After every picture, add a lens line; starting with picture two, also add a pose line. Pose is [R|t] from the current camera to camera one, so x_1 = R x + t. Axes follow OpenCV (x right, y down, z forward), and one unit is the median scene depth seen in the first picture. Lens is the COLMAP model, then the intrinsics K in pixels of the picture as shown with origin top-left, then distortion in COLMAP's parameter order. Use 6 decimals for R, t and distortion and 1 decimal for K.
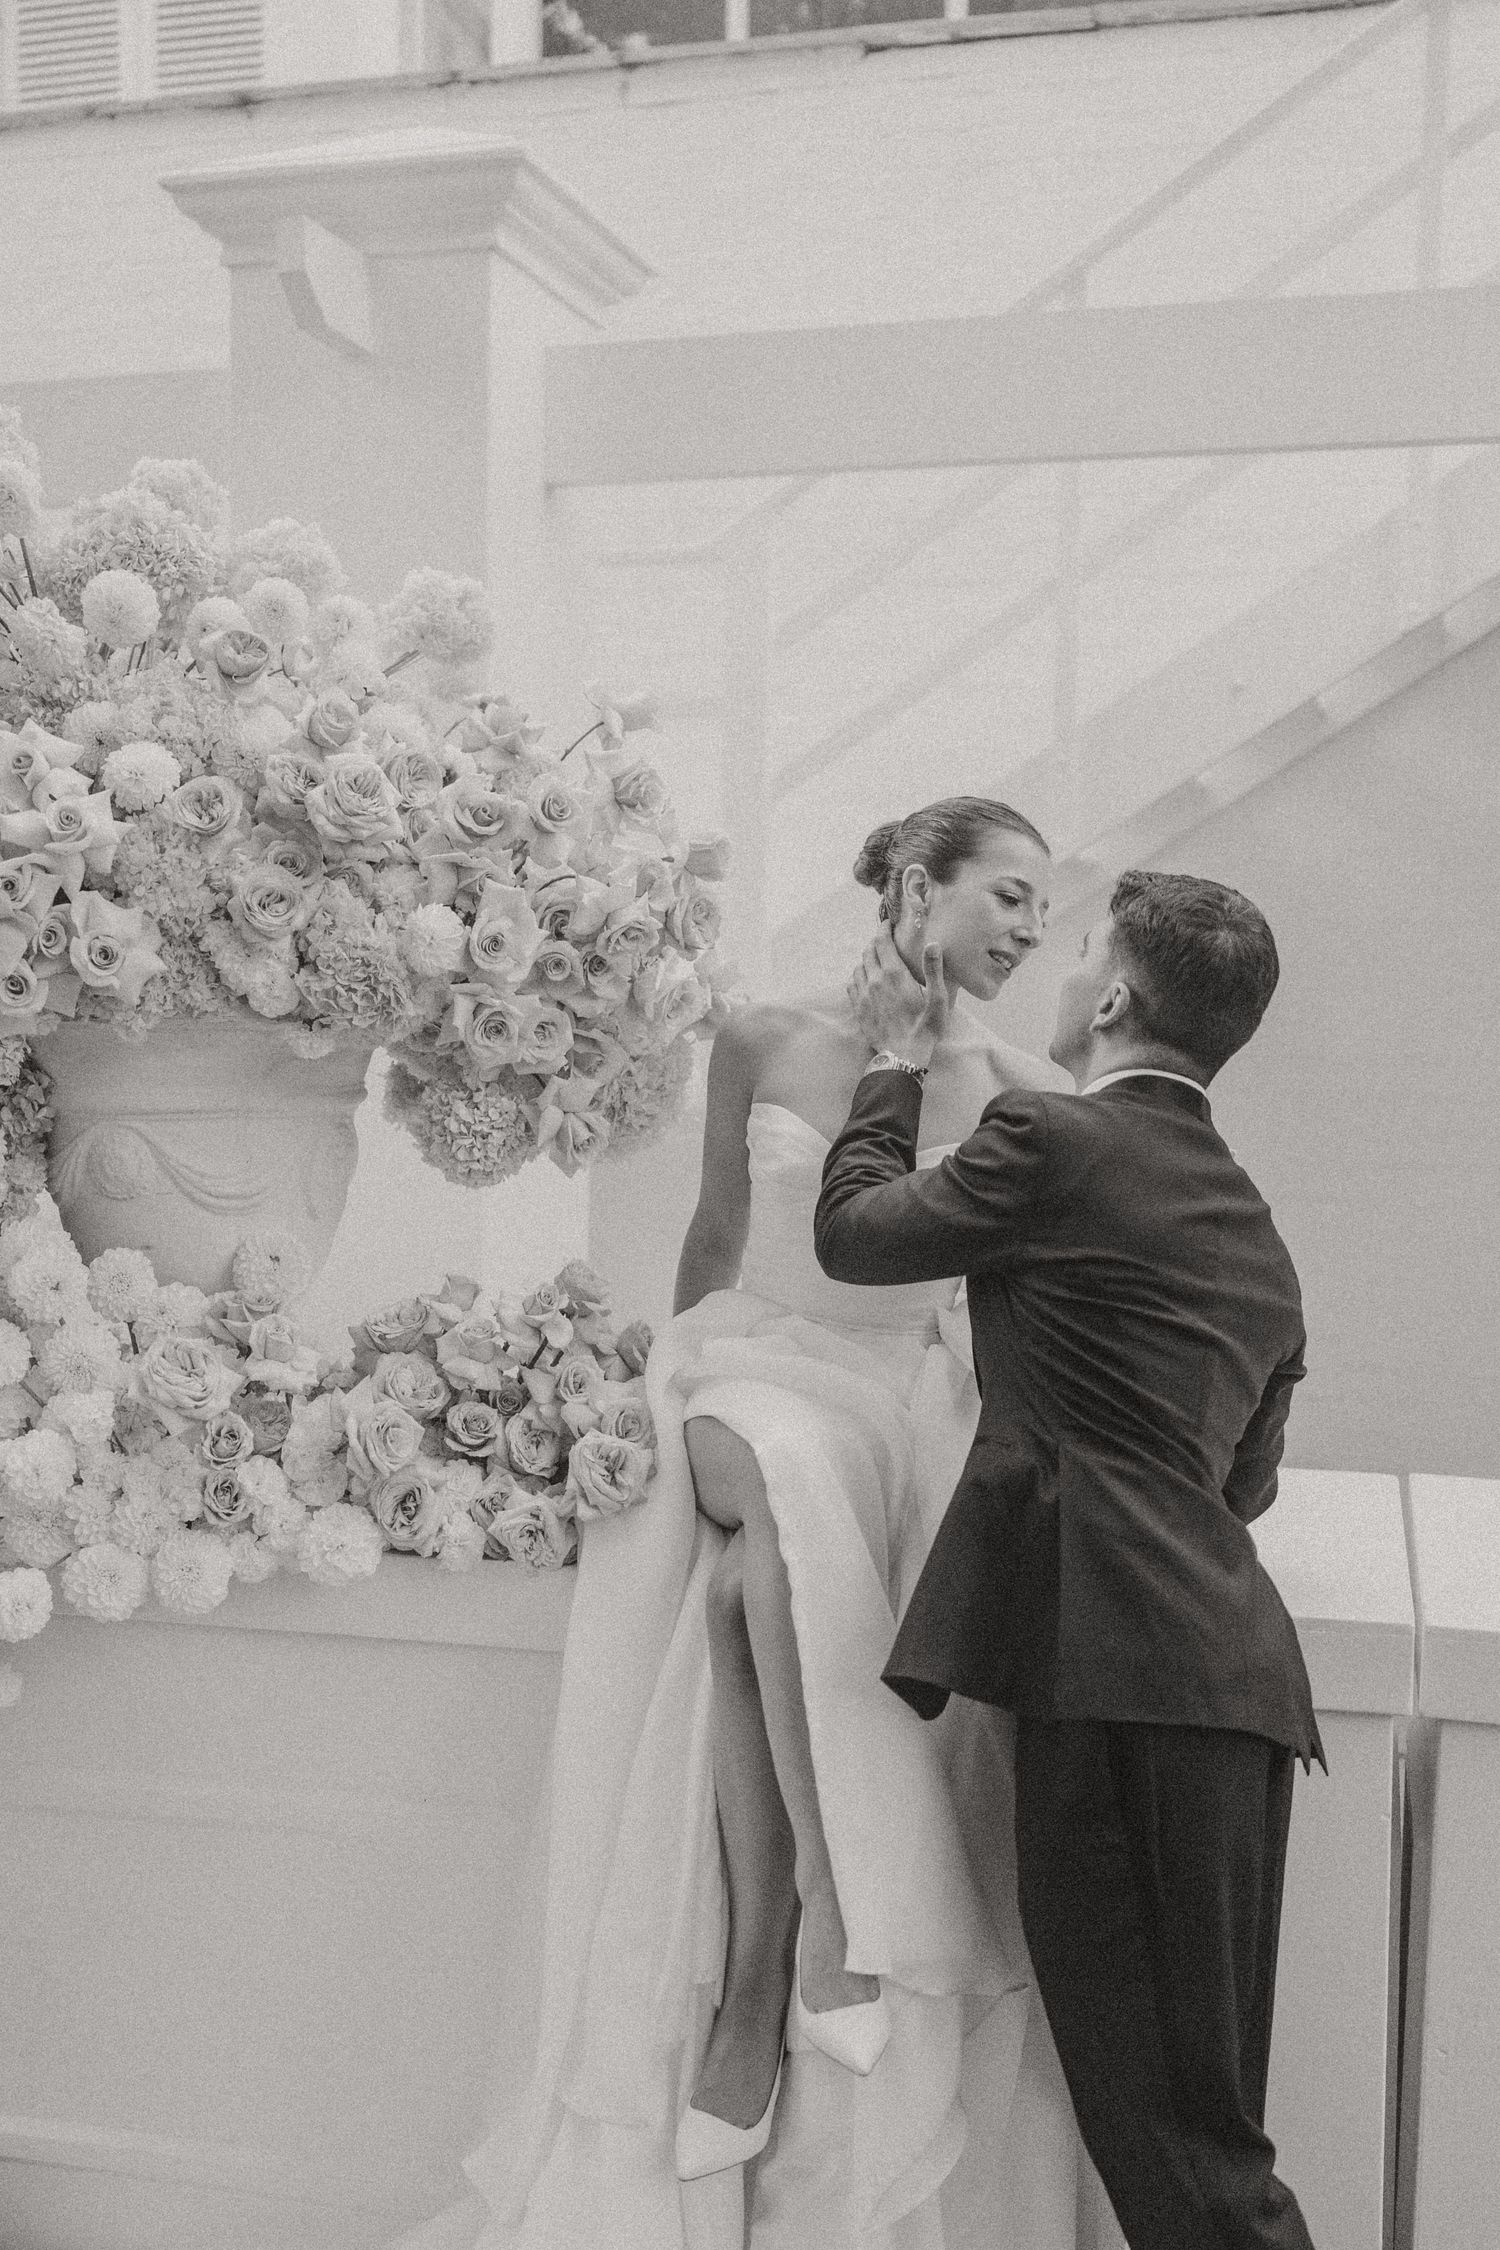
lens RADIAL K [[2218.1, 0, 753.1], [0, 2218.1, 1139.2], [0, 0, 1]] dist [0.012160, 0.000000]
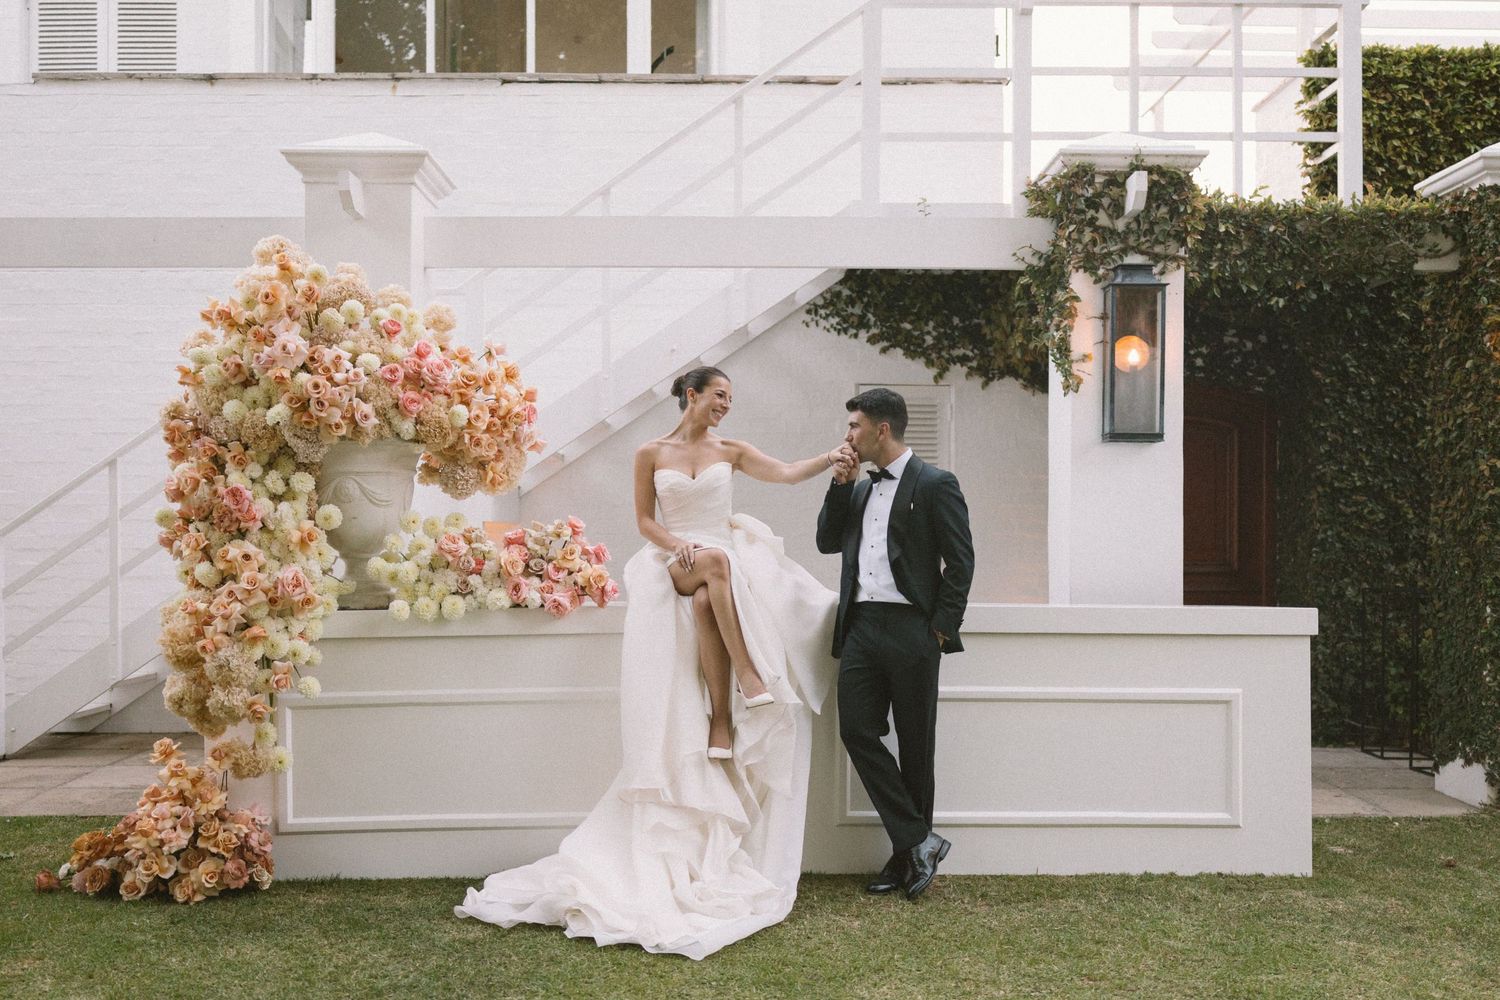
lens RADIAL K [[1478.7, 0, 751.2], [0, 1478.7, 498.6], [0, 0, 1]] dist [0.012160, 0.000000]
pose [[0.954141, -0.009907, 0.299195, -0.366723], [0.042749, 0.993718, -0.103424, 0.257919], [-0.296291, 0.111471, 0.948570, -1.095411]]
